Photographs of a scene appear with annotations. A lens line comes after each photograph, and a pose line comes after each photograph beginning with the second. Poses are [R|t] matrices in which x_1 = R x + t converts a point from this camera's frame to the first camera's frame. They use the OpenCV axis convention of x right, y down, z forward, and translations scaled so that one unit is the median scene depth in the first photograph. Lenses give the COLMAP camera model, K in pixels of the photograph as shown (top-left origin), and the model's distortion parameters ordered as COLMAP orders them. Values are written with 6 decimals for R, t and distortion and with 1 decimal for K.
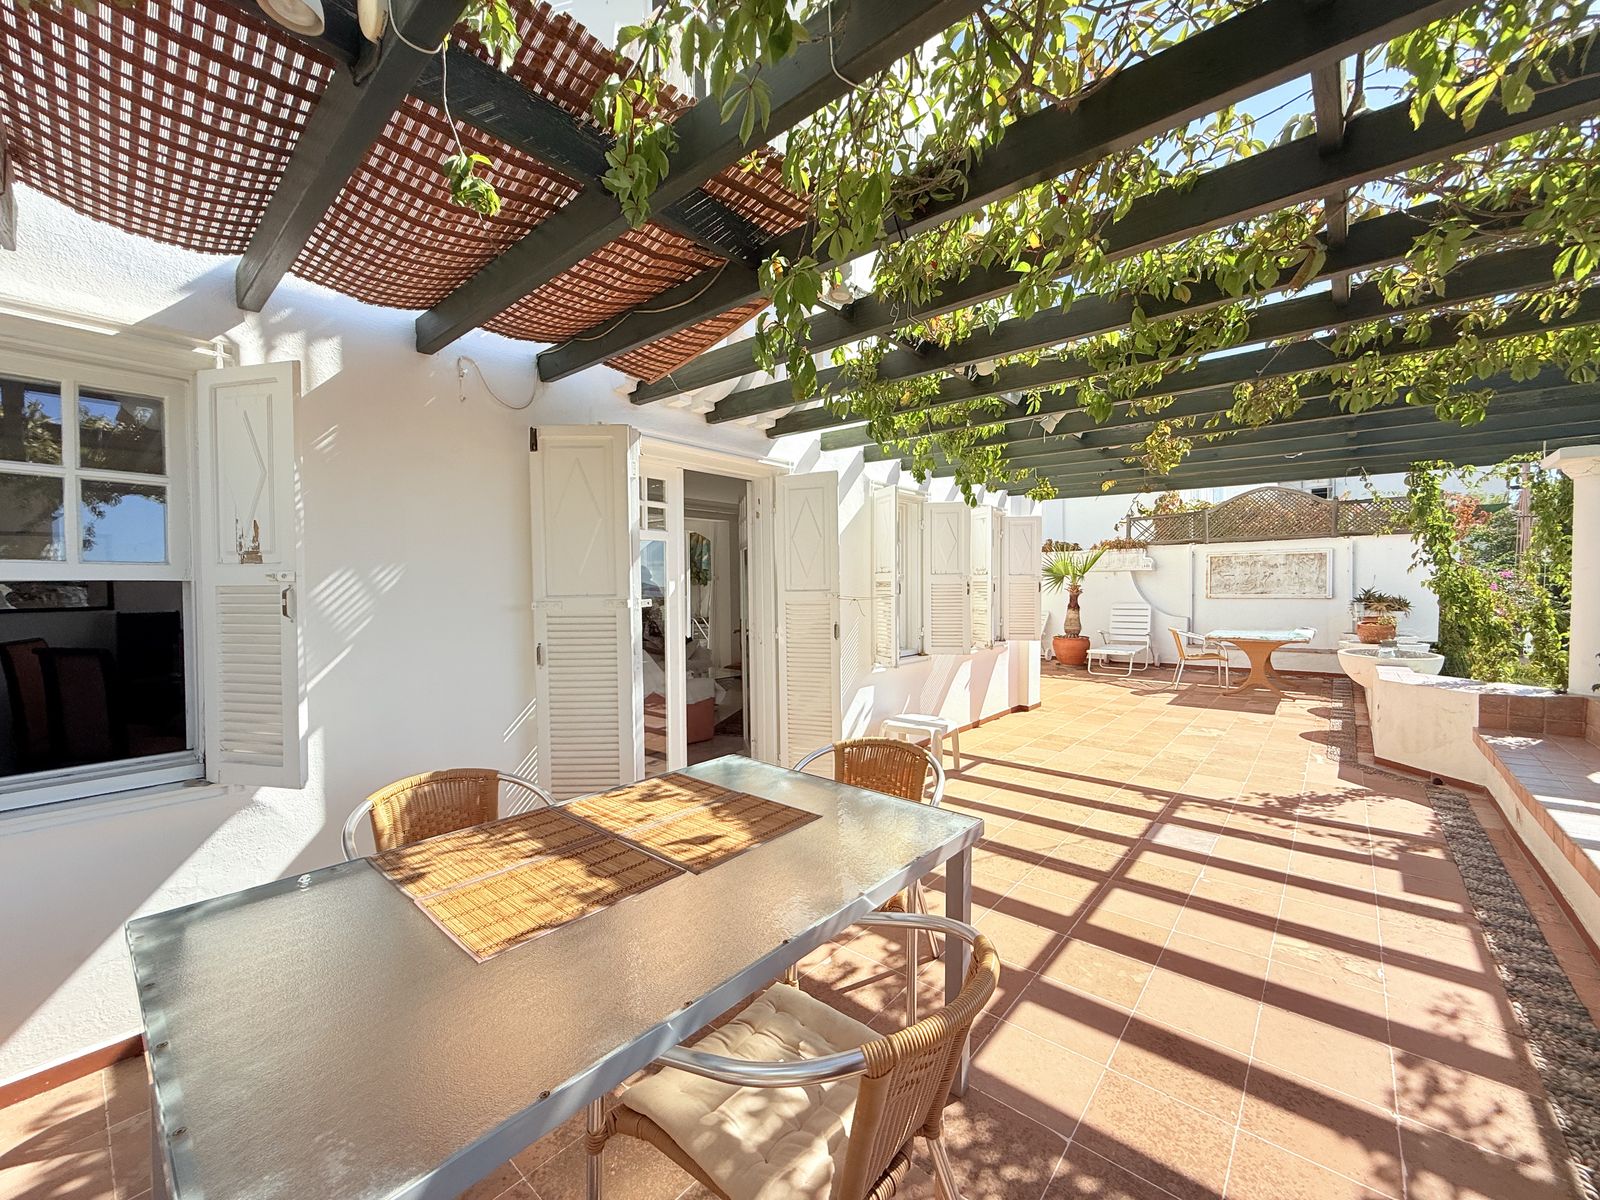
lens RADIAL K [[638.6, 0, 796.4], [0, 638.6, 597.6], [0, 0, 1]] dist [0.000103, 0.000415]
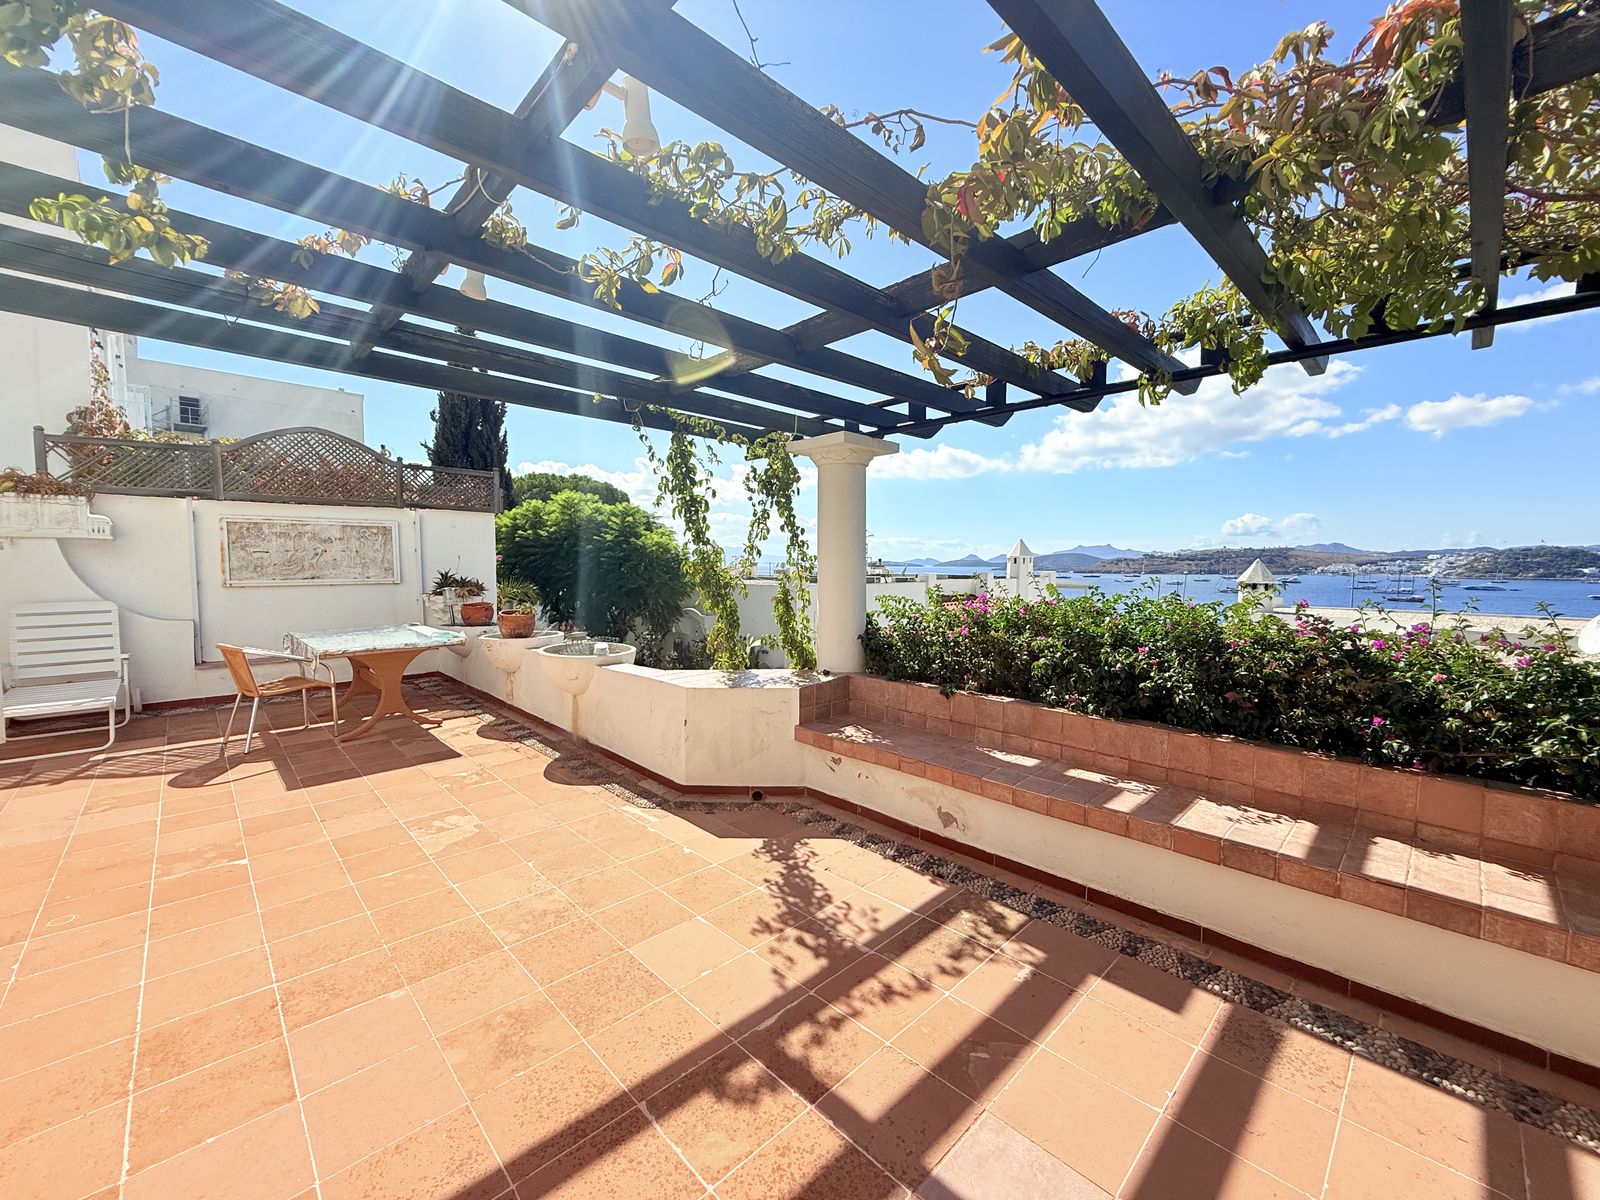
lens RADIAL K [[638.6, 0, 798.4], [0, 638.6, 604.9], [0, 0, 1]] dist [0.000103, 0.000415]
pose [[0.093933, -0.058426, 0.993863, 0.192386], [0.017914, 0.998214, 0.056989, -0.020766], [-0.995417, 0.012451, 0.094812, 1.019960]]
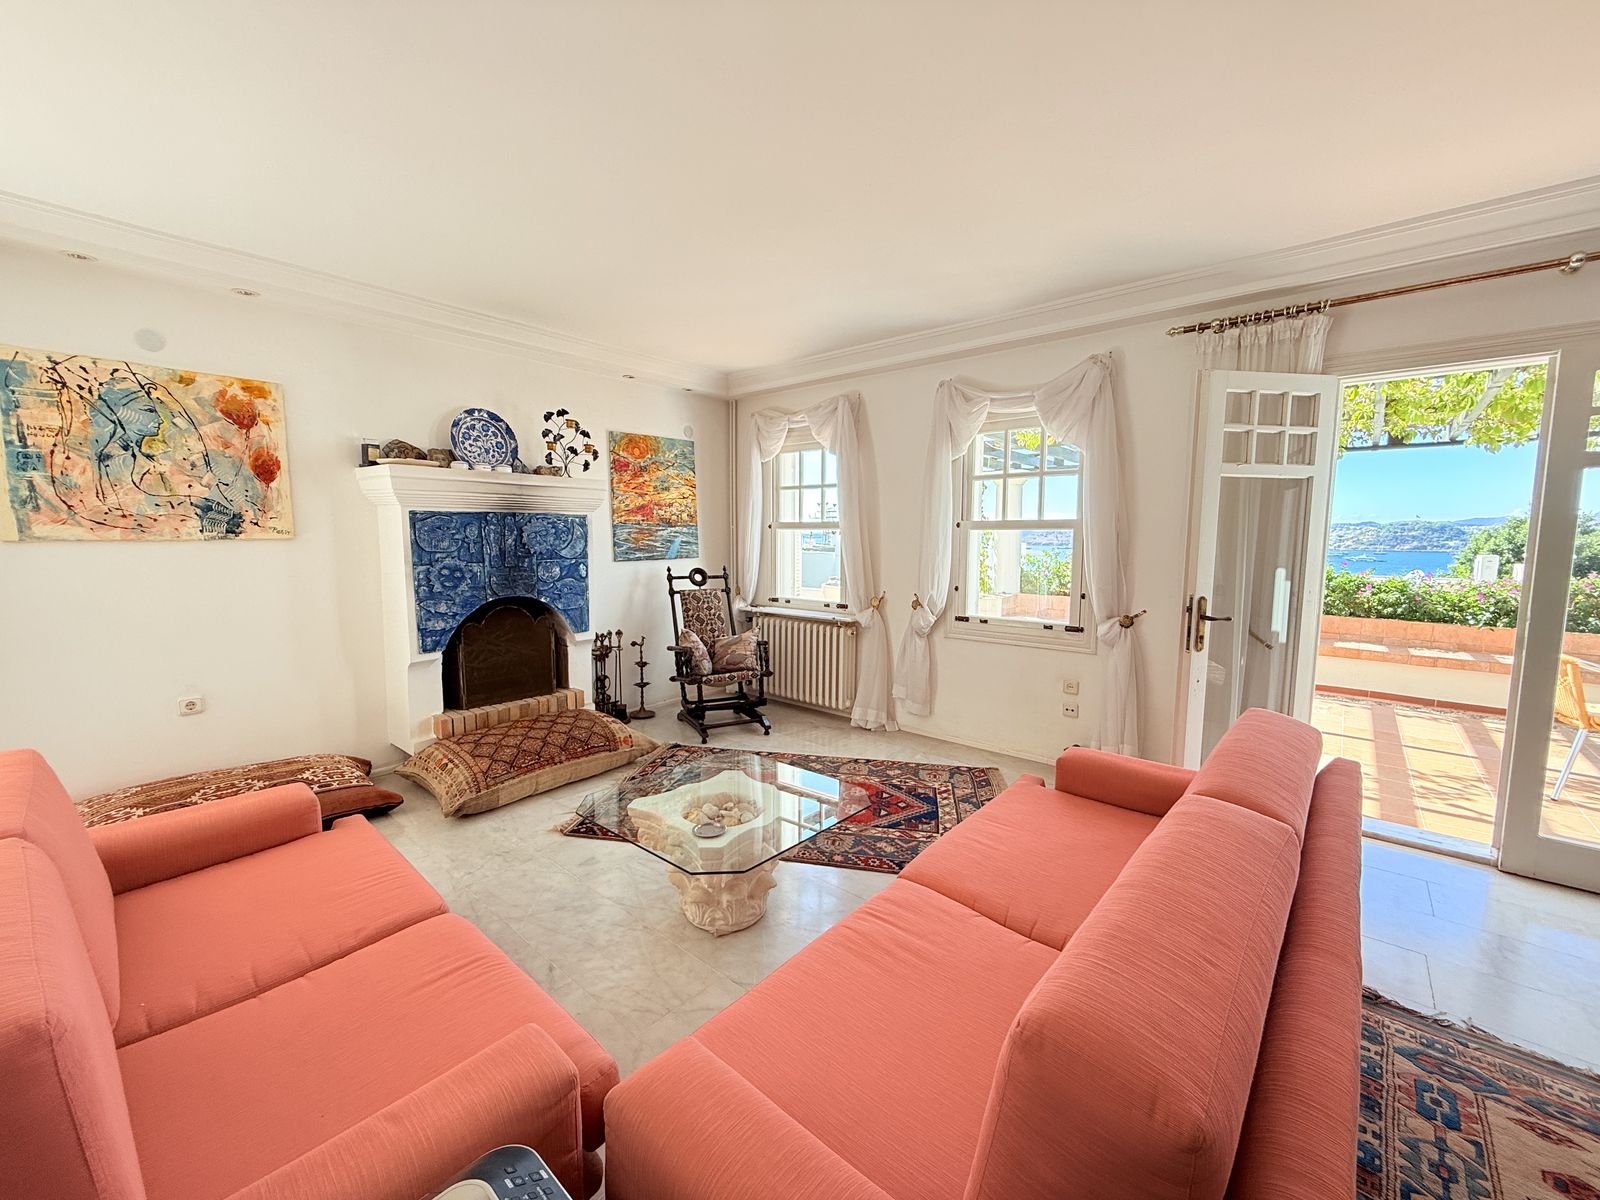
lens RADIAL K [[638.6, 0, 798.3], [0, 638.6, 602.8], [0, 0, 1]] dist [0.000103, 0.000415]
pose [[0.000823, -0.098873, 0.995100, -0.839565], [0.016367, 0.994968, 0.098846, -0.030606], [-0.999866, 0.016205, 0.002437, 1.756622]]
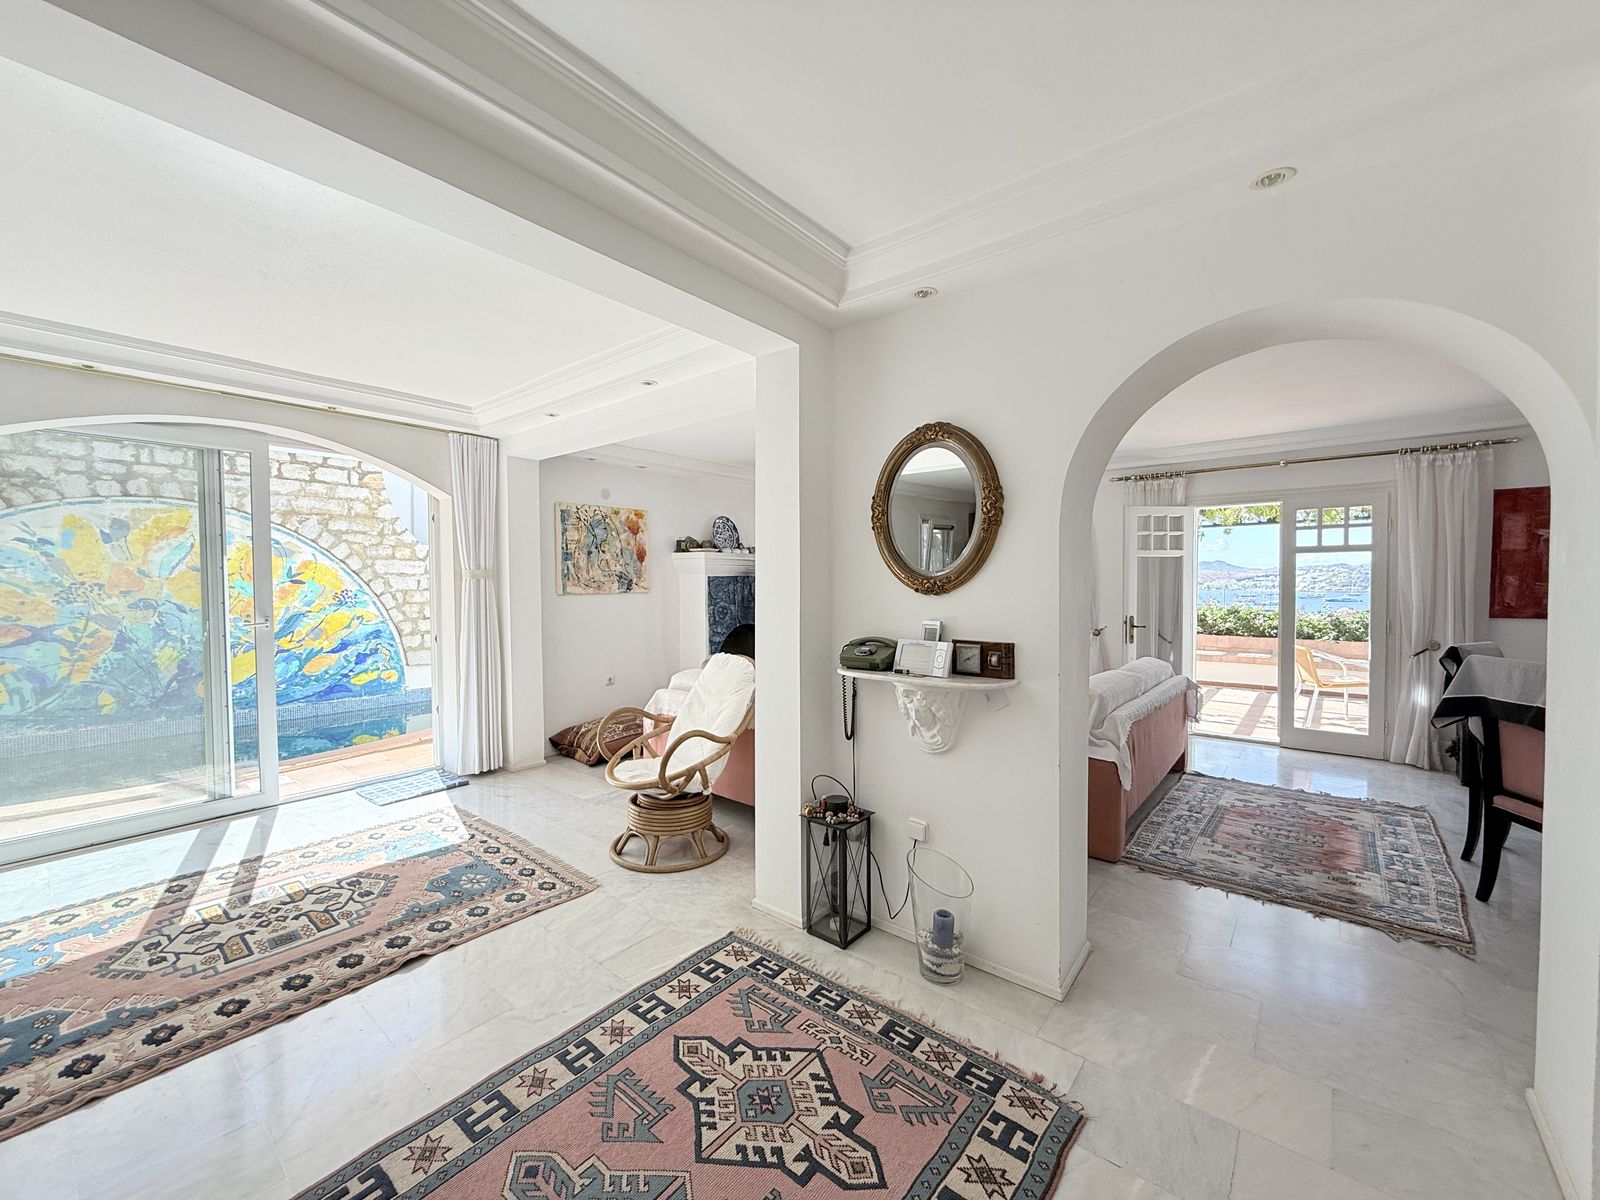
lens RADIAL K [[638.6, 0, 798.4], [0, 638.6, 598.0], [0, 0, 1]] dist [0.000103, 0.000415]
pose [[-0.020637, -0.017322, 0.999637, -1.556366], [0.027202, 0.999470, 0.017881, -0.045752], [-0.999417, 0.027562, -0.020155, 2.087702]]
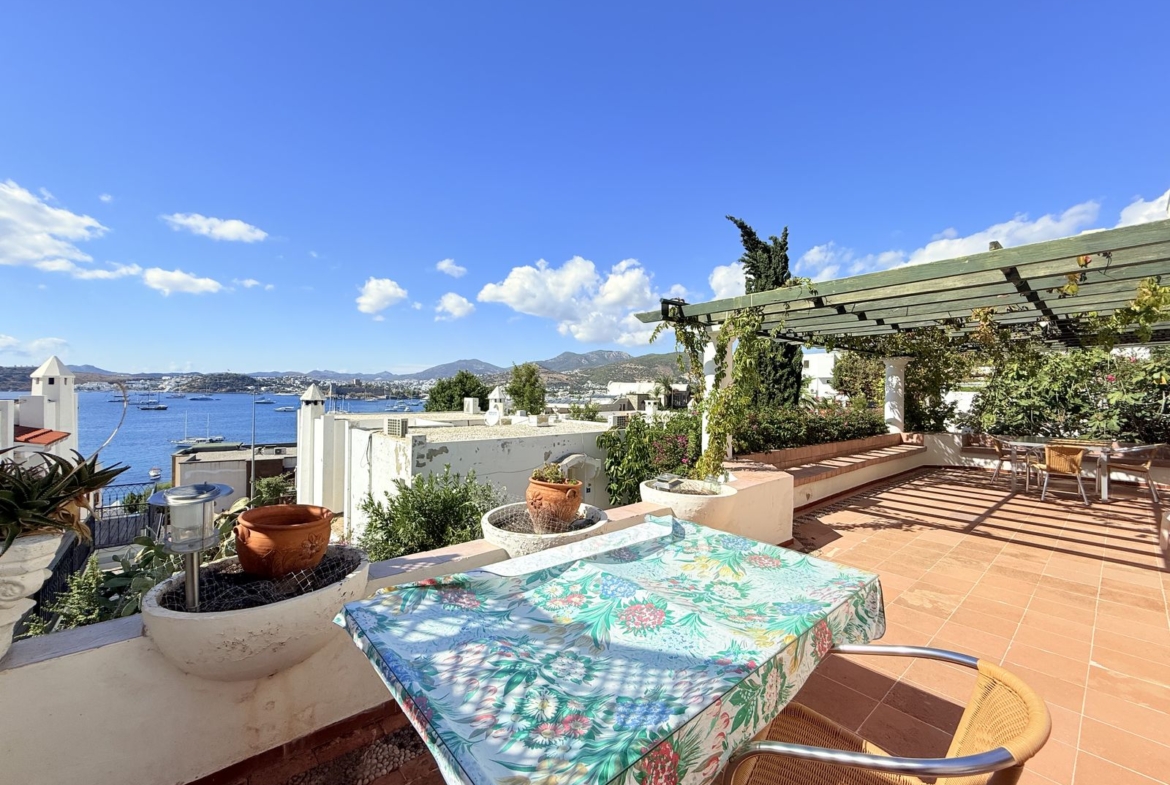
lens RADIAL K [[467.1, 0, 586.3], [0, 467.1, 392.4], [0, 0, 1]] dist [0.001027, 0.000696]
pose [[-0.989276, -0.007260, 0.145878, 1.535098], [-0.003193, 0.999600, 0.028098, -0.082286], [-0.146024, 0.027331, -0.988903, 2.561066]]
